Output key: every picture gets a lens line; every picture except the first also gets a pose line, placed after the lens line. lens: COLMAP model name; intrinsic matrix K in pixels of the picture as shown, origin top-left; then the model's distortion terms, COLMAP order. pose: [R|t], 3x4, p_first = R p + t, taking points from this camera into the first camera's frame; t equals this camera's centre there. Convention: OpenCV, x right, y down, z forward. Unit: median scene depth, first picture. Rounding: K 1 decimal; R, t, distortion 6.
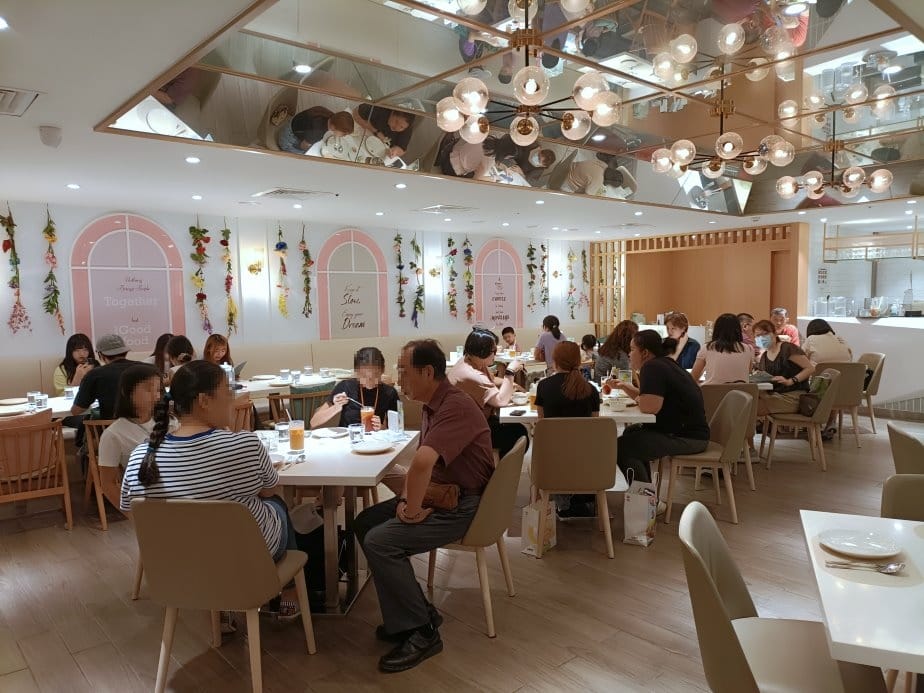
lens RADIAL K [[684.2, 0, 464.1], [0, 684.2, 348.0], [0, 0, 1]] dist [0.003036, -0.001374]
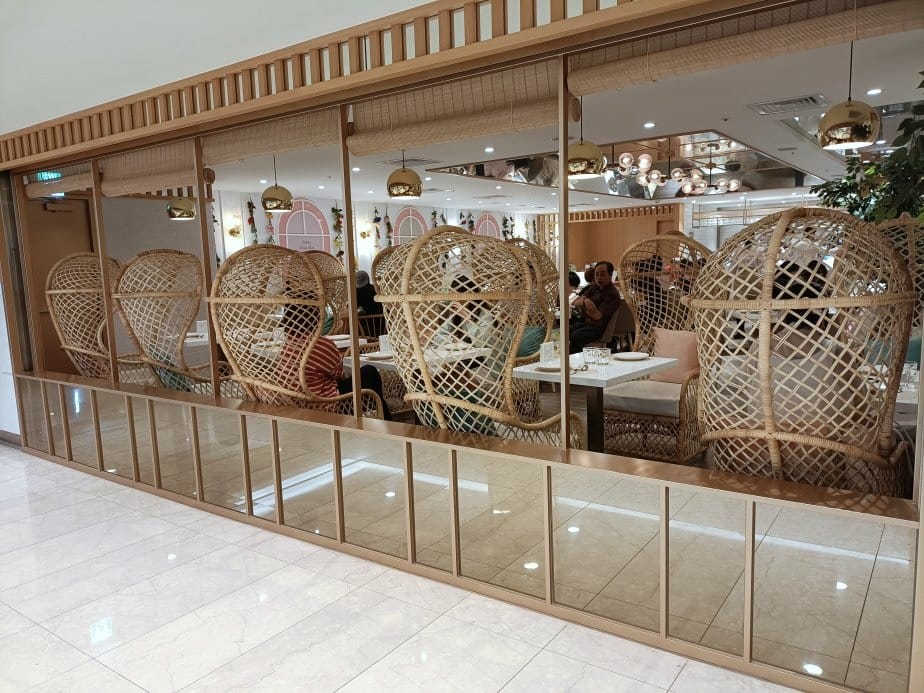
lens RADIAL K [[684.2, 0, 460.5], [0, 684.2, 346.7], [0, 0, 1]] dist [0.003036, -0.001374]
pose [[0.976053, -0.043656, 0.213106, -0.350520], [0.034061, 0.998243, 0.048489, 0.055119], [-0.214848, -0.040069, 0.975825, -0.447970]]
